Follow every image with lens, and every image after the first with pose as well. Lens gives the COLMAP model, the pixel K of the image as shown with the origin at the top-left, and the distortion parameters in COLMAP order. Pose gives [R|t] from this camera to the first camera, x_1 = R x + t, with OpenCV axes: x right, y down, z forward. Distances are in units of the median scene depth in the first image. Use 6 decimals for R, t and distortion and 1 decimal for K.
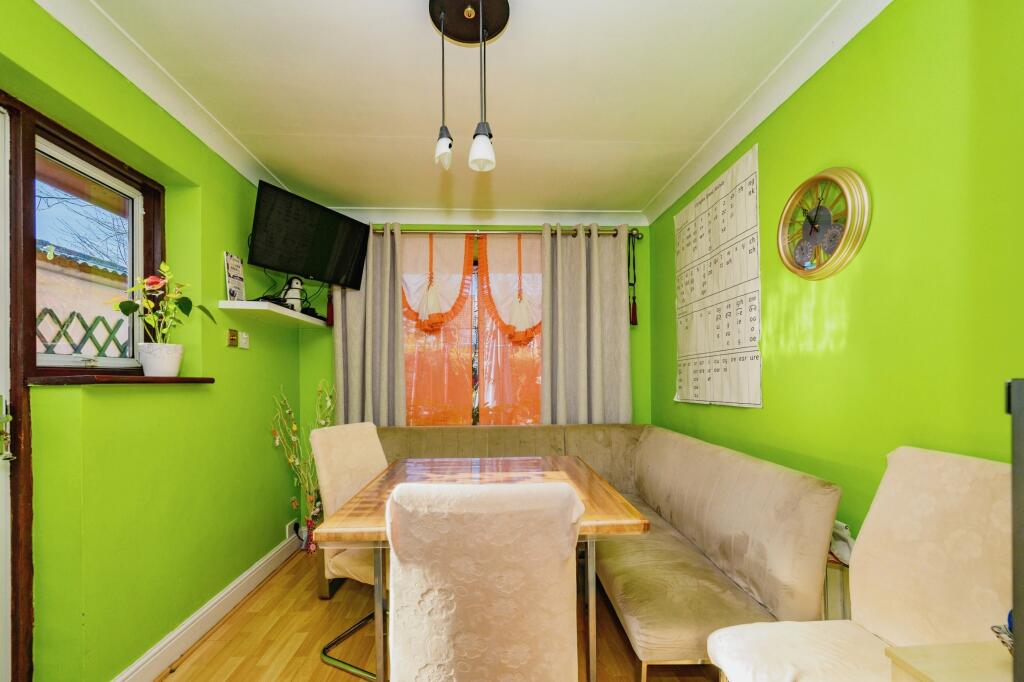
lens RADIAL K [[419.1, 0, 512.8], [0, 419.1, 375.8], [0, 0, 1]] dist [0.000580, 0.000000]
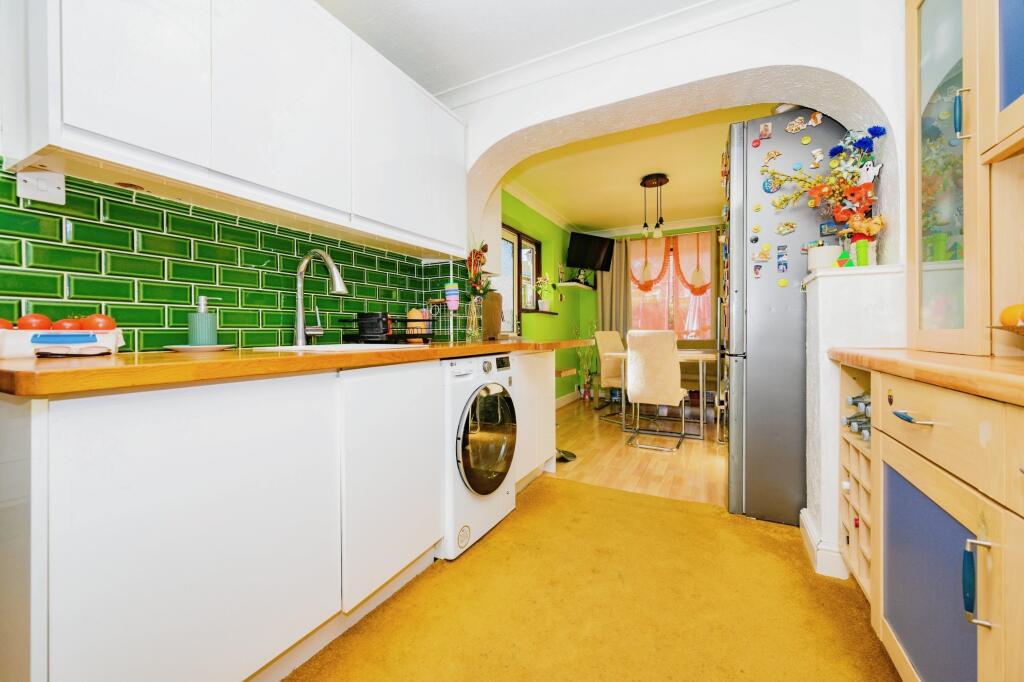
lens RADIAL K [[413.5, 0, 513.1], [0, 413.5, 336.3], [0, 0, 1]] dist [0.000329, 0.000034]
pose [[0.857204, 0.009490, -0.514889, 0.258214], [-0.003149, 0.999908, 0.013187, 0.081249], [0.514967, -0.009683, 0.857155, -0.926663]]
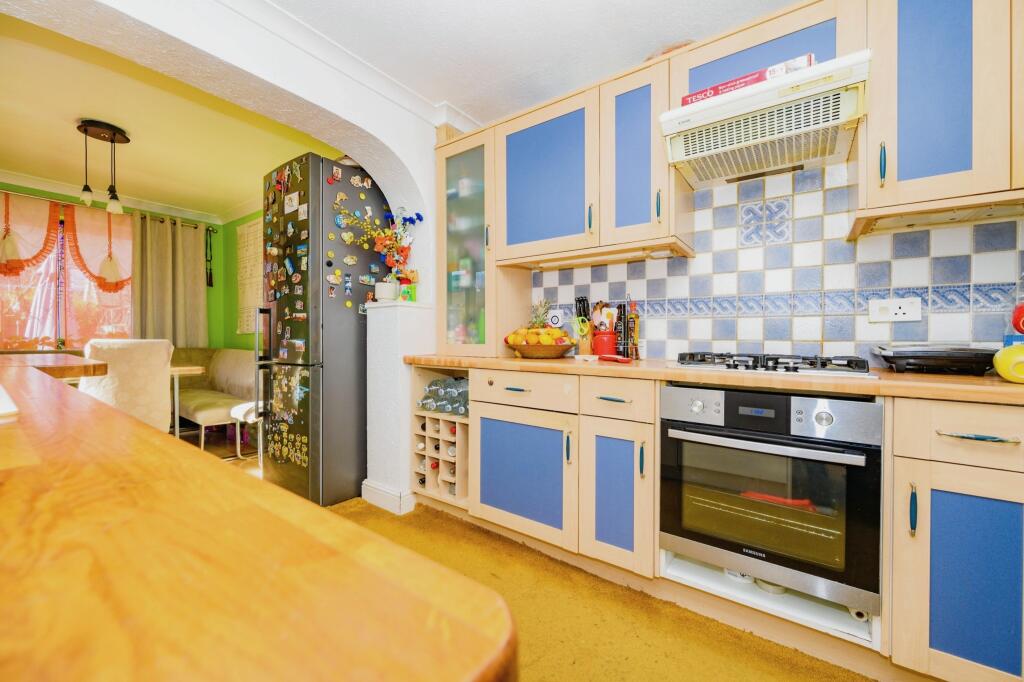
lens RADIAL K [[409.9, 0, 511.7], [0, 409.9, 345.4], [0, 0, 1]] dist [0.000242, -0.000032]
pose [[0.640780, 0.000381, 0.767724, -0.175115], [-0.014667, 0.999823, 0.011746, 0.068219], [-0.767584, -0.018787, 0.640673, -0.898771]]
